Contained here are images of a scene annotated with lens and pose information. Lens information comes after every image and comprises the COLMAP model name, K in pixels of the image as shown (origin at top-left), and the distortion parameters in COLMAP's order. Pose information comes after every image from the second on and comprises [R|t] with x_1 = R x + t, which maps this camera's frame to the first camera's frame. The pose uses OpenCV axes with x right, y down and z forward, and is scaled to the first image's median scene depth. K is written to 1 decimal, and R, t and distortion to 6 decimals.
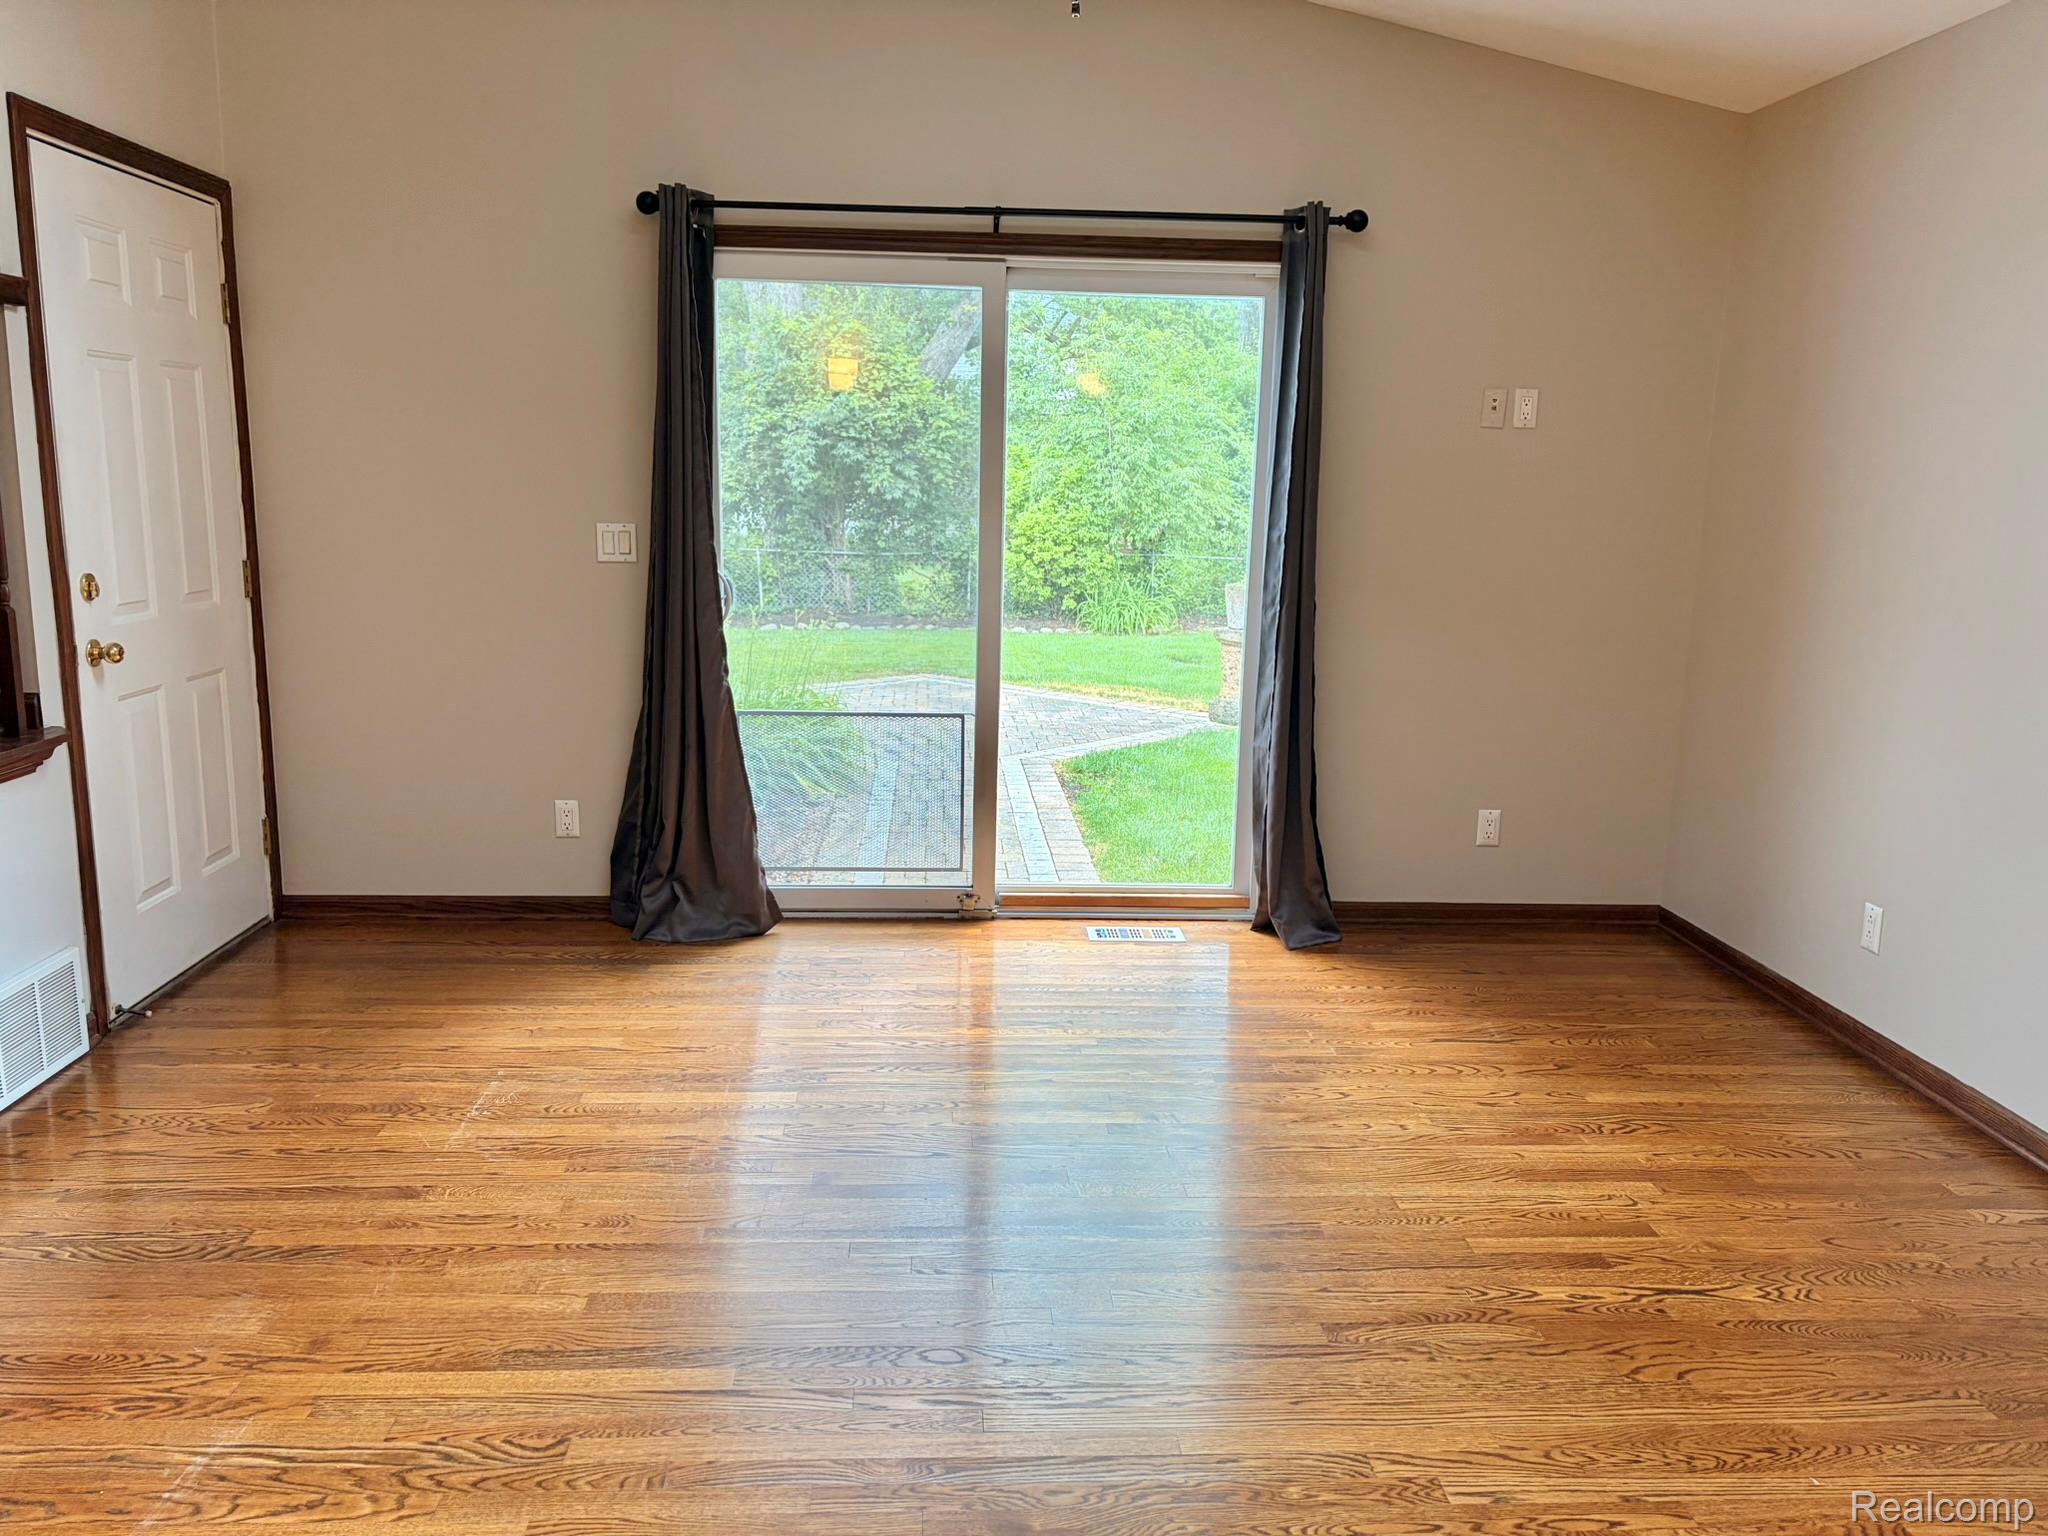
lens RADIAL K [[1555.1, 0, 1019.7], [0, 1555.1, 765.3], [0, 0, 1]] dist [0.029240, -0.001245]
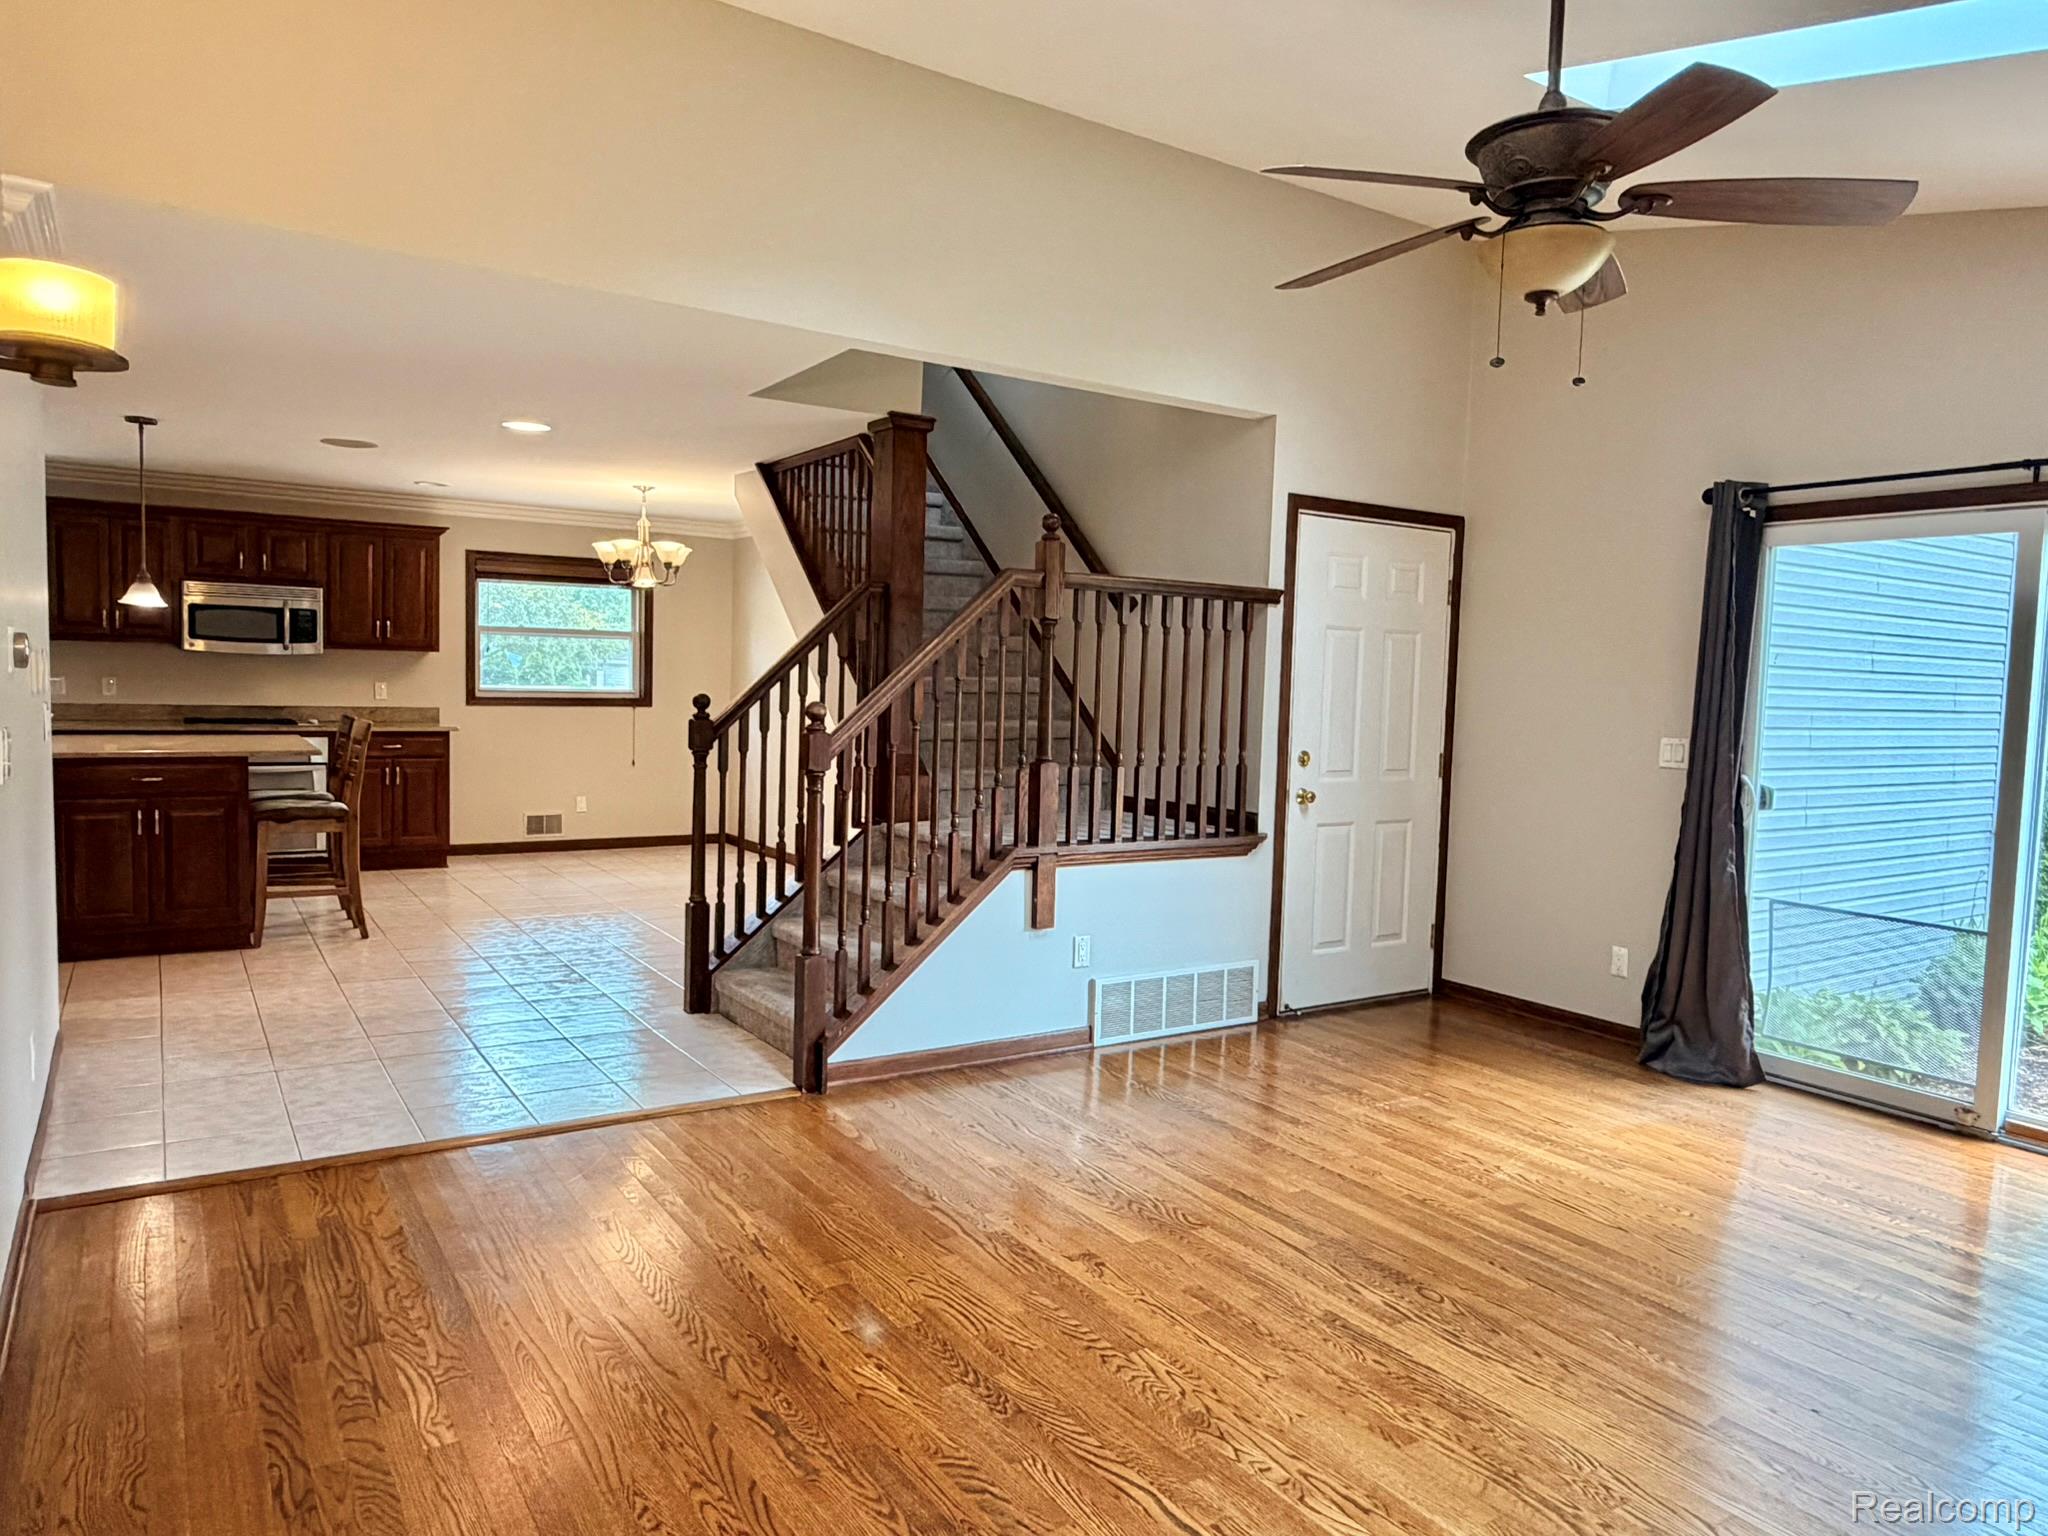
lens RADIAL K [[1346.4, 0, 1016.3], [0, 1346.4, 767.1], [0, 0, 1]] dist [0.003742, -0.001942]
pose [[0.498495, 0.056140, -0.865073, 0.453089], [-0.181491, 0.982545, -0.040820, 0.012924], [0.847681, 0.177352, 0.499983, -0.013121]]
